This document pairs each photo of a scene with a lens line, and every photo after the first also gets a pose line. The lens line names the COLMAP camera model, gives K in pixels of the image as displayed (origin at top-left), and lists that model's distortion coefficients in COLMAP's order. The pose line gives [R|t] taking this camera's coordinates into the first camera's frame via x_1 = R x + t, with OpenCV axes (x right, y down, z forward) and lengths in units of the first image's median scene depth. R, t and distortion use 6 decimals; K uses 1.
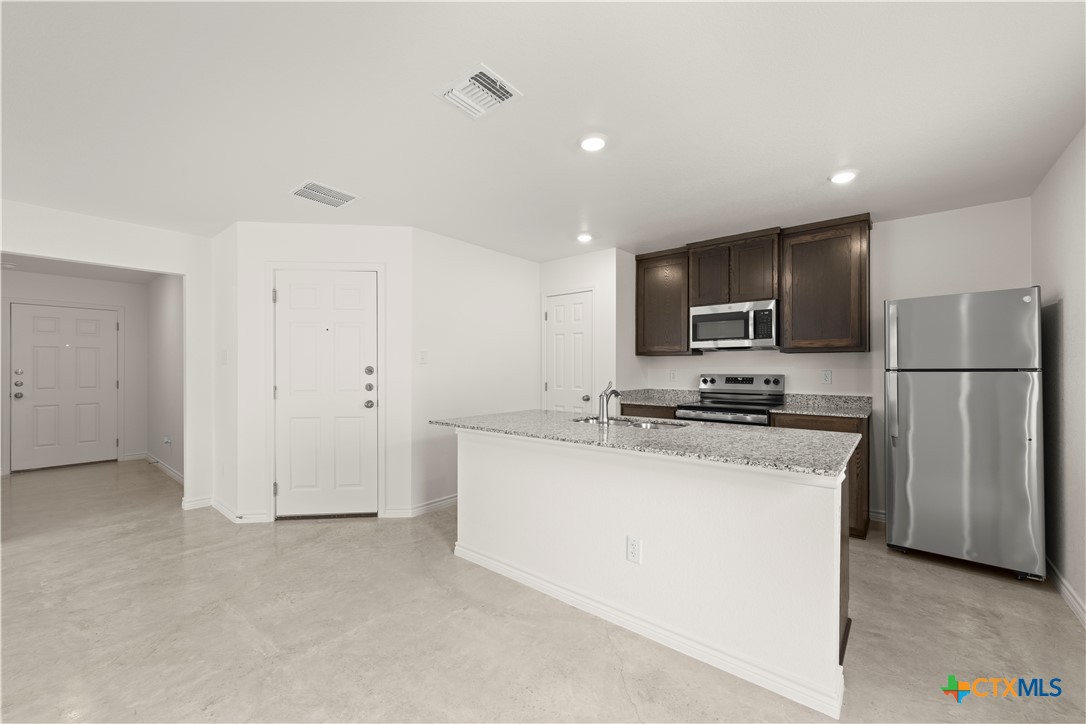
lens RADIAL K [[425.5, 0, 558.7], [0, 425.5, 368.6], [0, 0, 1]] dist [-0.000192, -0.000170]
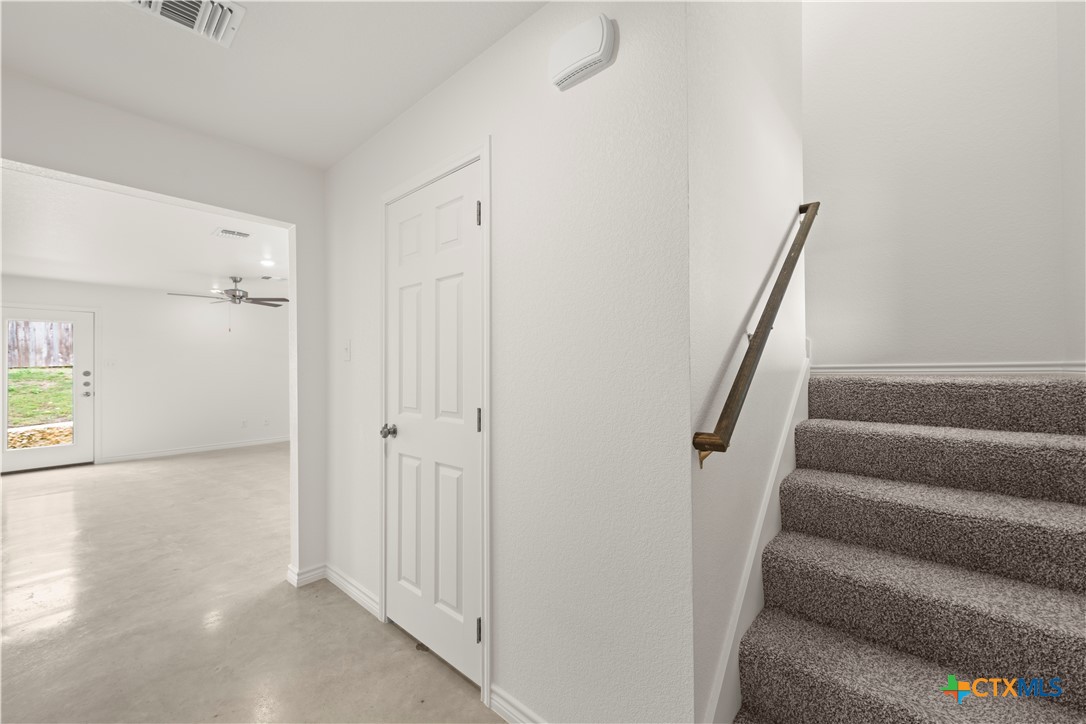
lens RADIAL K [[425.5, 0, 558.7], [0, 425.5, 368.6], [0, 0, 1]] dist [-0.000192, -0.000170]
pose [[-0.999237, 0.001619, 0.039023, -1.614581], [0.001639, 0.999999, 0.000488, -0.000191], [-0.039022, 0.000551, -0.999238, 1.495001]]
